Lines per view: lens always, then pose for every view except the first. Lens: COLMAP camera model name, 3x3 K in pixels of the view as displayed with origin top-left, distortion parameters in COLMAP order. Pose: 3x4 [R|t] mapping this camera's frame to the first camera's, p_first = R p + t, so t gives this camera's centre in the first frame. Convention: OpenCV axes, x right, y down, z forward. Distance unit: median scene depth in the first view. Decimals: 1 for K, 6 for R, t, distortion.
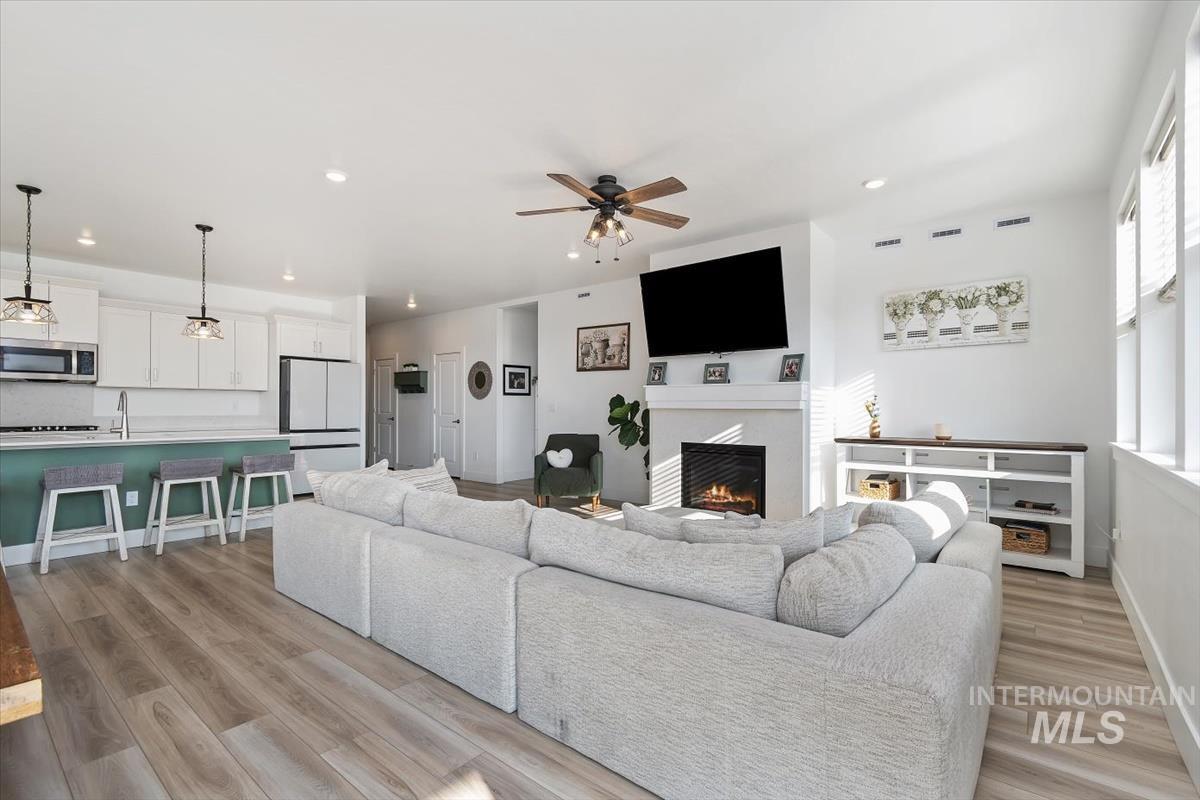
lens RADIAL K [[540.0, 0, 603.0], [0, 540.0, 409.8], [0, 0, 1]] dist [0.000477, 0.000145]
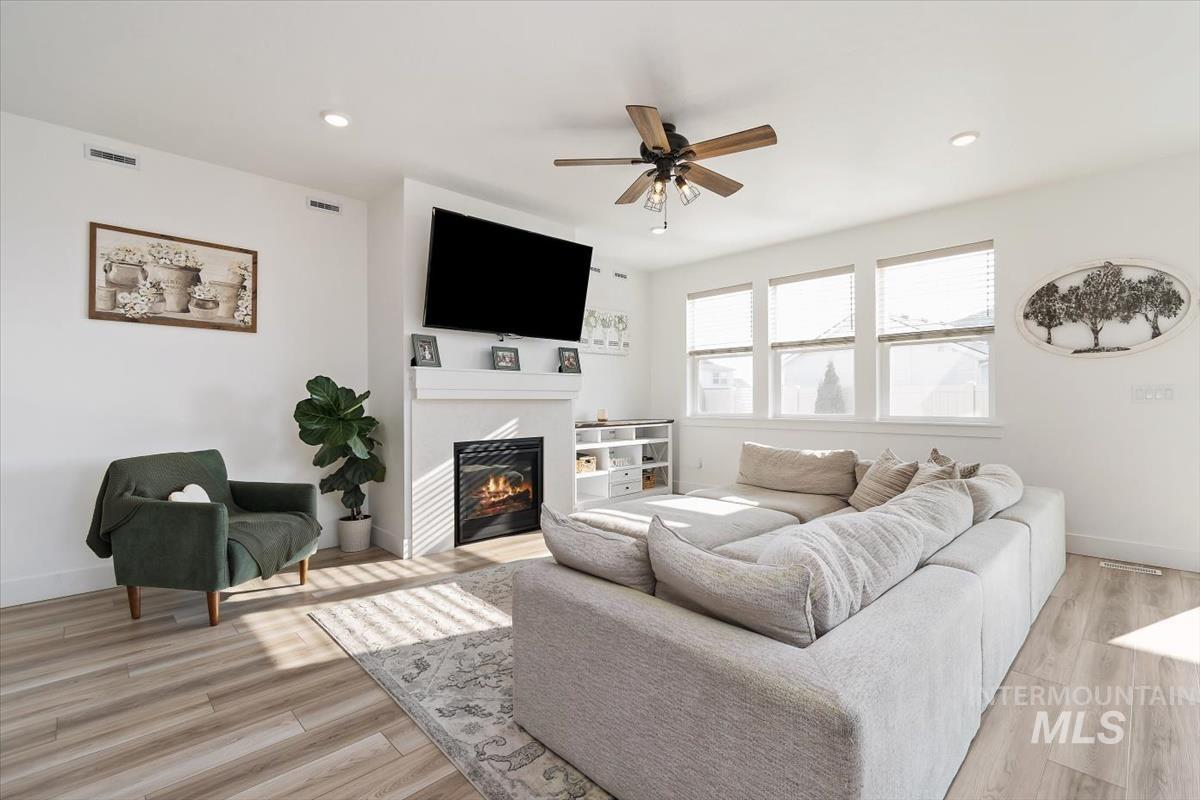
lens RADIAL K [[532.6, 0, 600.2], [0, 532.6, 405.3], [0, 0, 1]] dist [-0.001831, -0.000894]
pose [[0.120659, -0.015281, 0.992576, -0.594805], [0.004131, 0.999881, 0.014891, -0.004245], [-0.992685, 0.002304, 0.120707, 0.708501]]
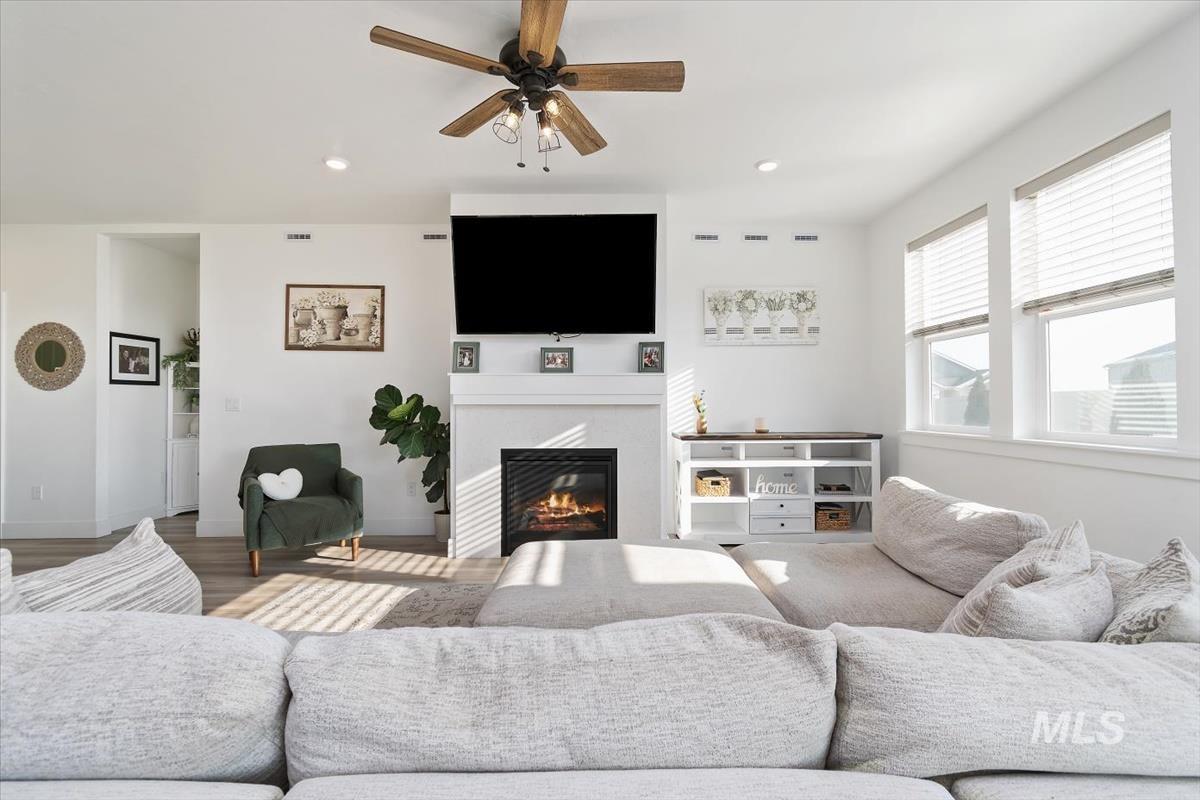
lens RADIAL K [[532.9, 0, 598.9], [0, 532.9, 402.8], [0, 0, 1]] dist [0.000697, 0.000281]
pose [[0.769158, -0.002985, 0.639052, -0.231708], [0.006497, 0.999974, -0.003149, -0.001729], [-0.639026, 0.006574, 0.769157, 0.340635]]
